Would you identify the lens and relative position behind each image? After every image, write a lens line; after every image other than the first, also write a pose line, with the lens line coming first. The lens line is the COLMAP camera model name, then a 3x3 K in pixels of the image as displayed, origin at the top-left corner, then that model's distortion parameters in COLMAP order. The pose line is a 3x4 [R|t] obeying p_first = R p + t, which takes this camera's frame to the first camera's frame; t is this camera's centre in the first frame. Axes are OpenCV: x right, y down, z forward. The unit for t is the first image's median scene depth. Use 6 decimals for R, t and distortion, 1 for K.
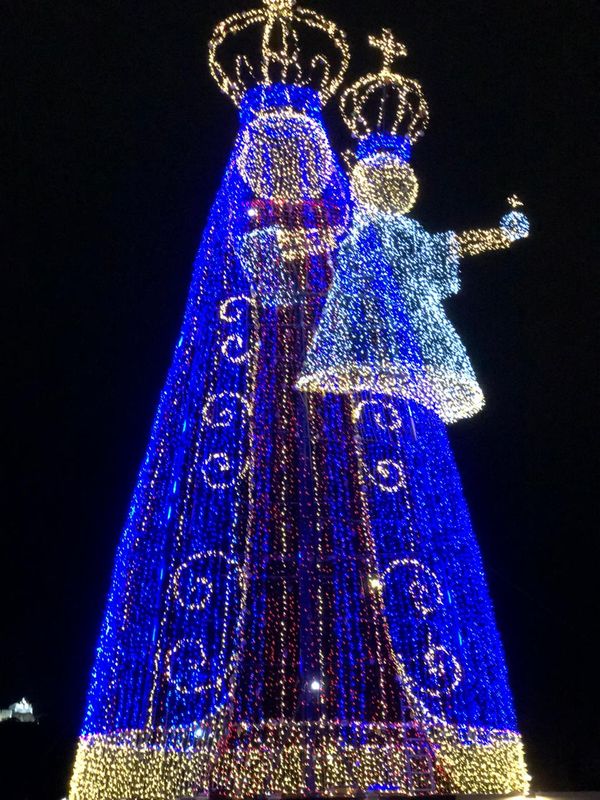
lens RADIAL K [[1376.0, 0, 300.0], [0, 1376.0, 400.0], [0, 0, 1]] dist [-0.169944, 2.086715]
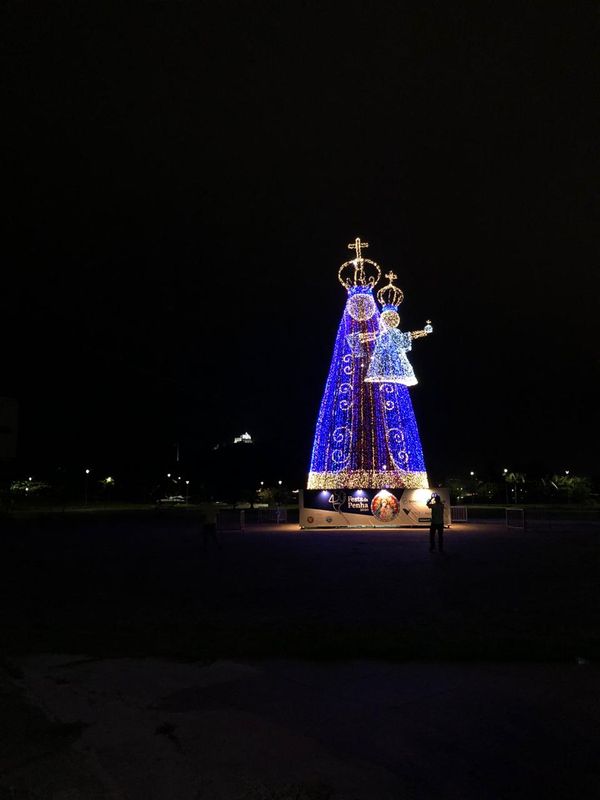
lens RADIAL K [[675.3, 0, 300.0], [0, 675.3, 400.0], [0, 0, 1]] dist [0.189312, -0.683321]
pose [[0.993293, -0.008585, -0.115309, 0.032432], [0.028025, 0.985380, 0.168048, -0.256130], [0.112181, -0.170153, 0.979012, -0.772905]]
